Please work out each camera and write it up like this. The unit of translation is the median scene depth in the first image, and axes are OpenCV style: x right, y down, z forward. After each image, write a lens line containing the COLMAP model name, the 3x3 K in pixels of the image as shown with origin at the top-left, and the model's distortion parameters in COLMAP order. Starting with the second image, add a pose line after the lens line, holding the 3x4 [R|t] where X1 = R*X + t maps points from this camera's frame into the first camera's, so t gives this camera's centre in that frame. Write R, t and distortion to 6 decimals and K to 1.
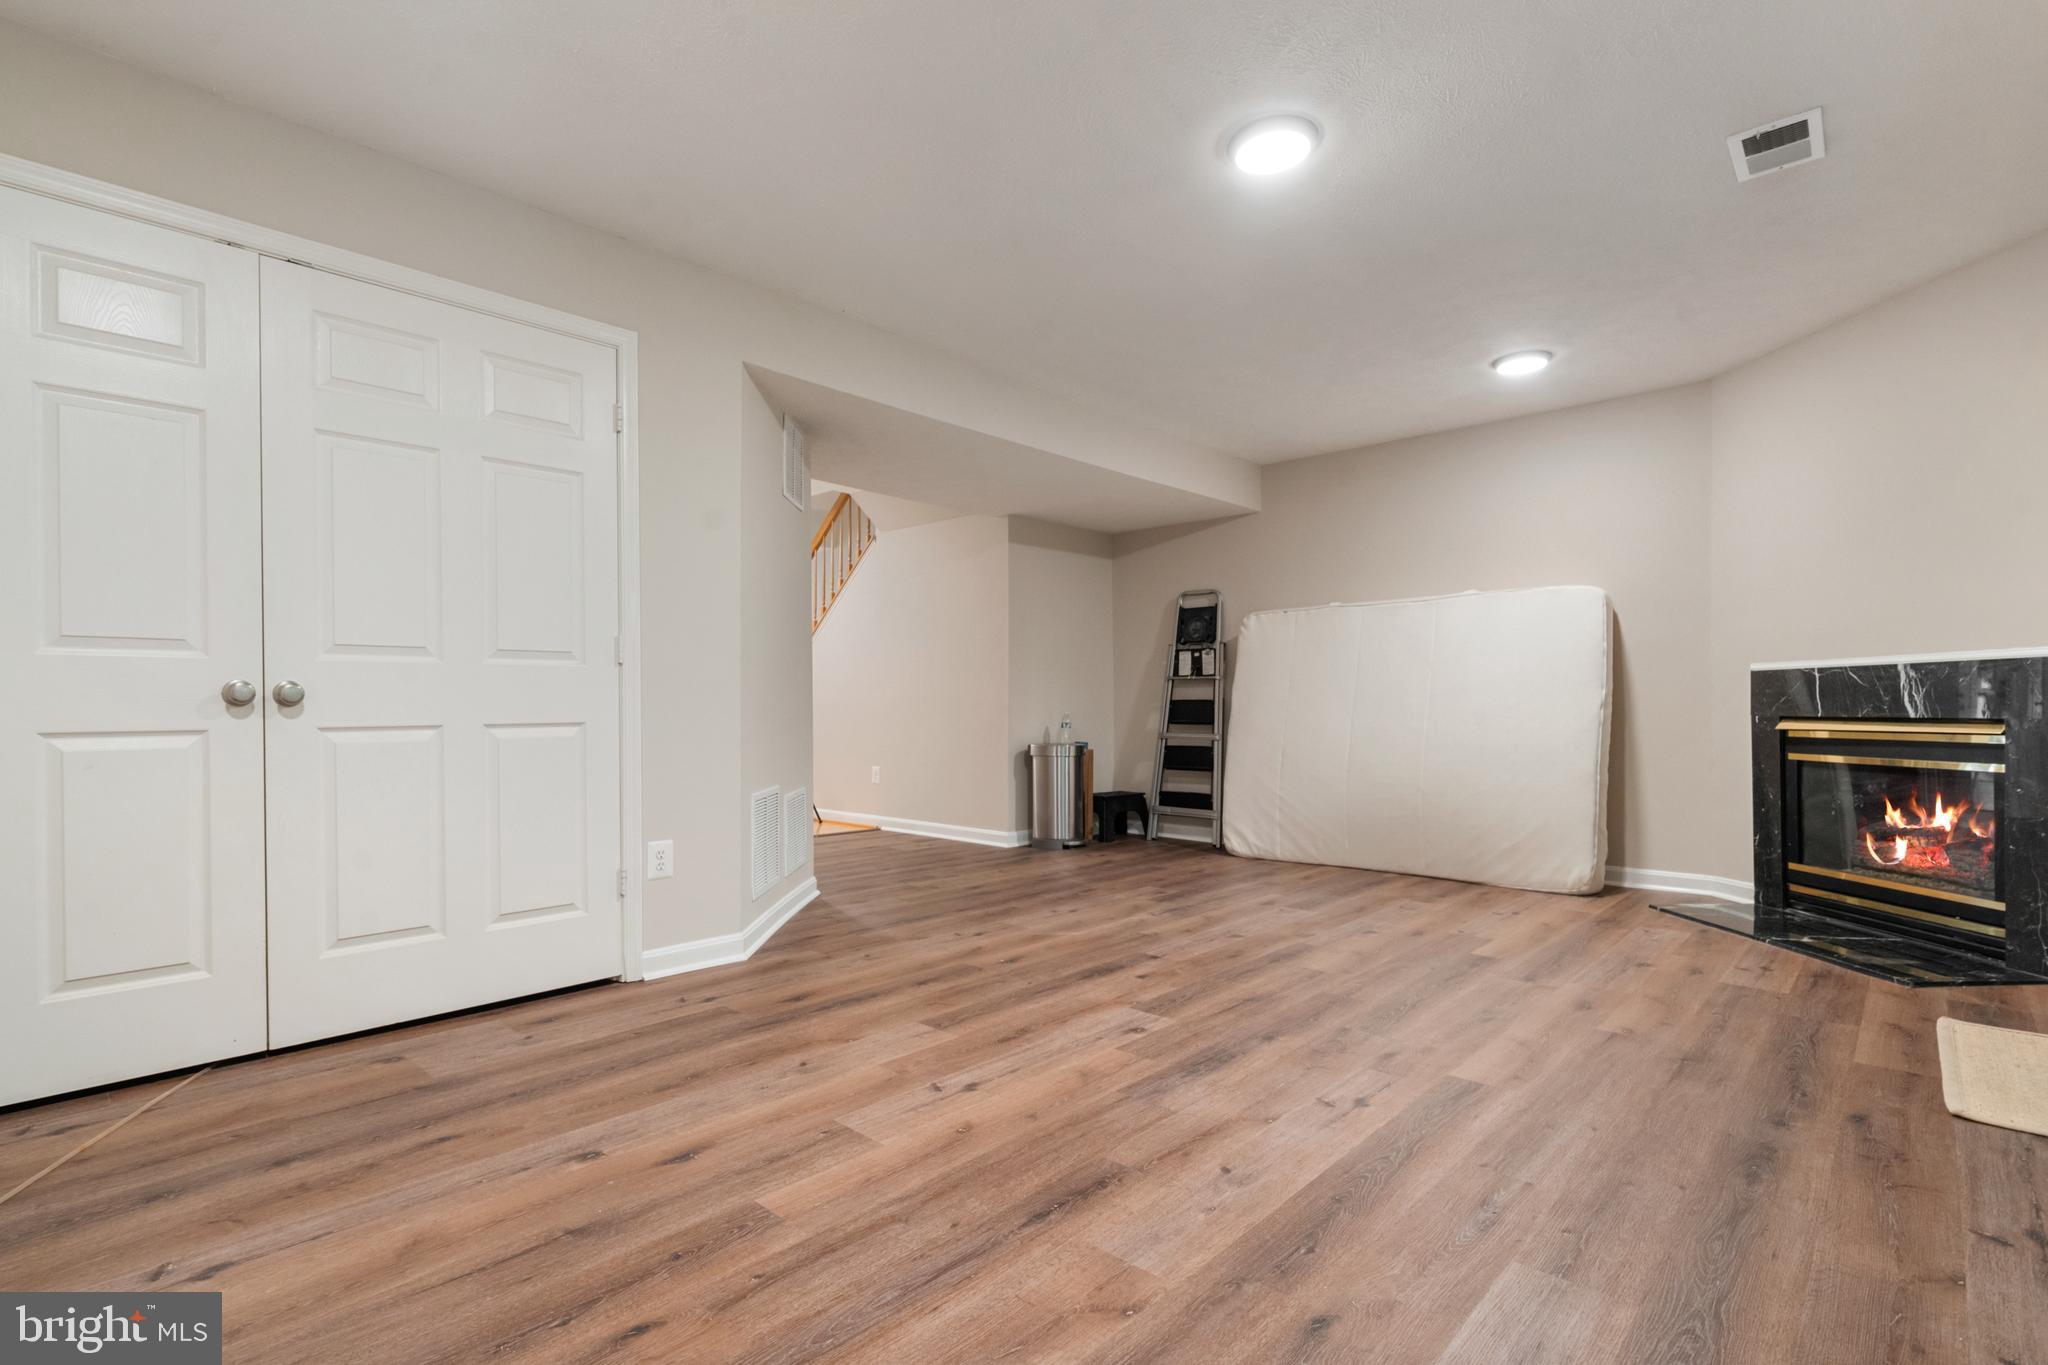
lens RADIAL K [[963.4, 0, 1026.6], [0, 963.4, 717.9], [0, 0, 1]] dist [-0.000377, 0.037120]
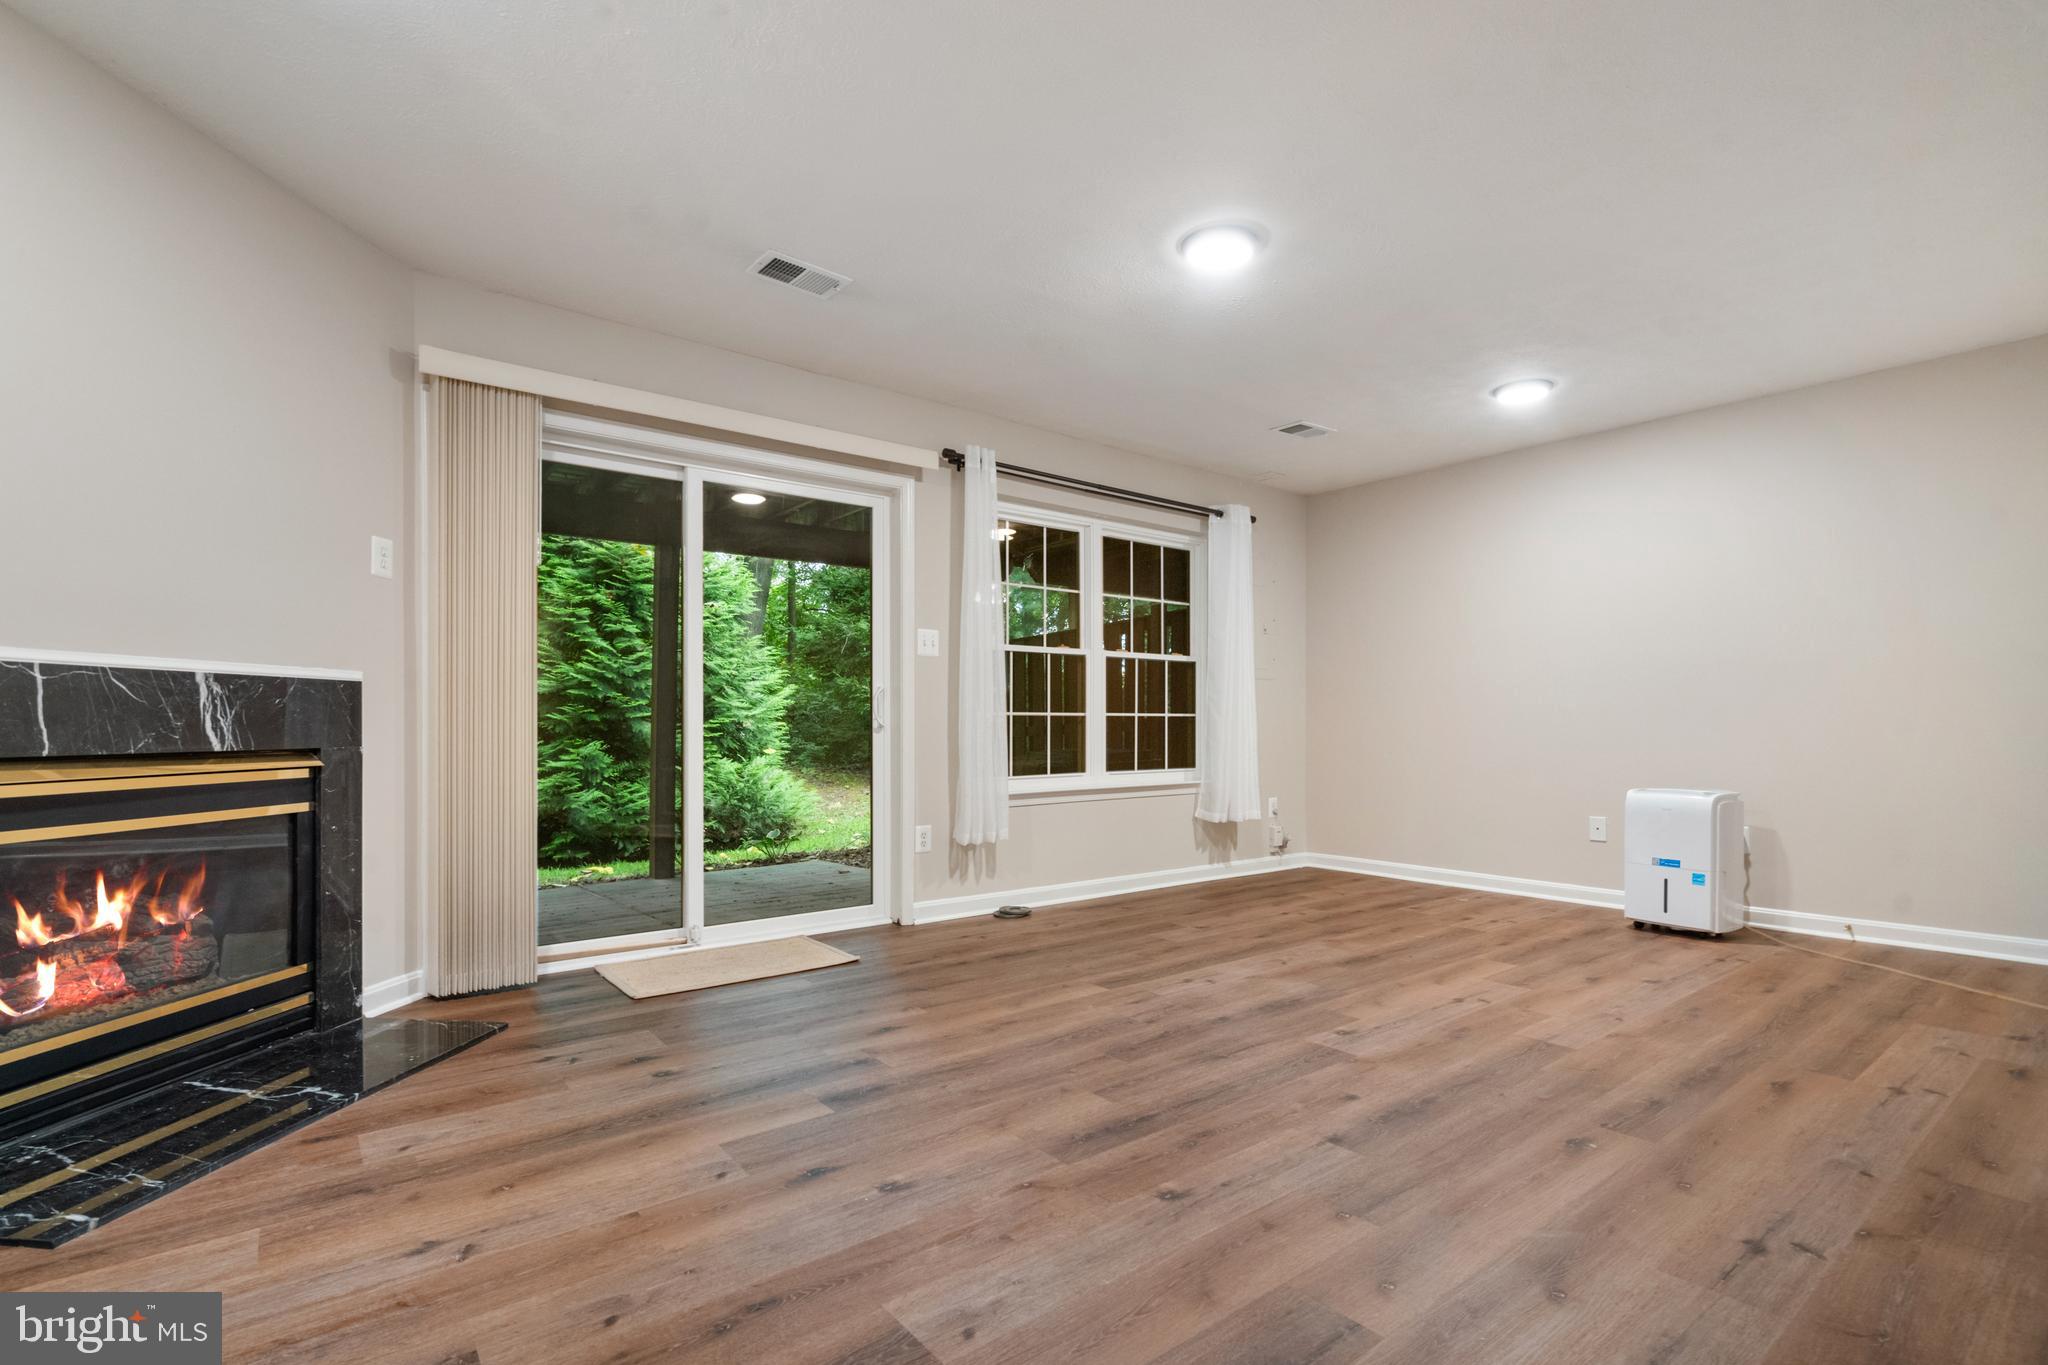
lens RADIAL K [[963.4, 0, 1026.6], [0, 963.4, 717.9], [0, 0, 1]] dist [-0.000377, 0.037120]
pose [[-0.989487, 0.001877, 0.144607, 0.250936], [0.002808, 0.999977, 0.006235, -0.028717], [-0.144592, 0.006576, -0.989470, 1.721835]]
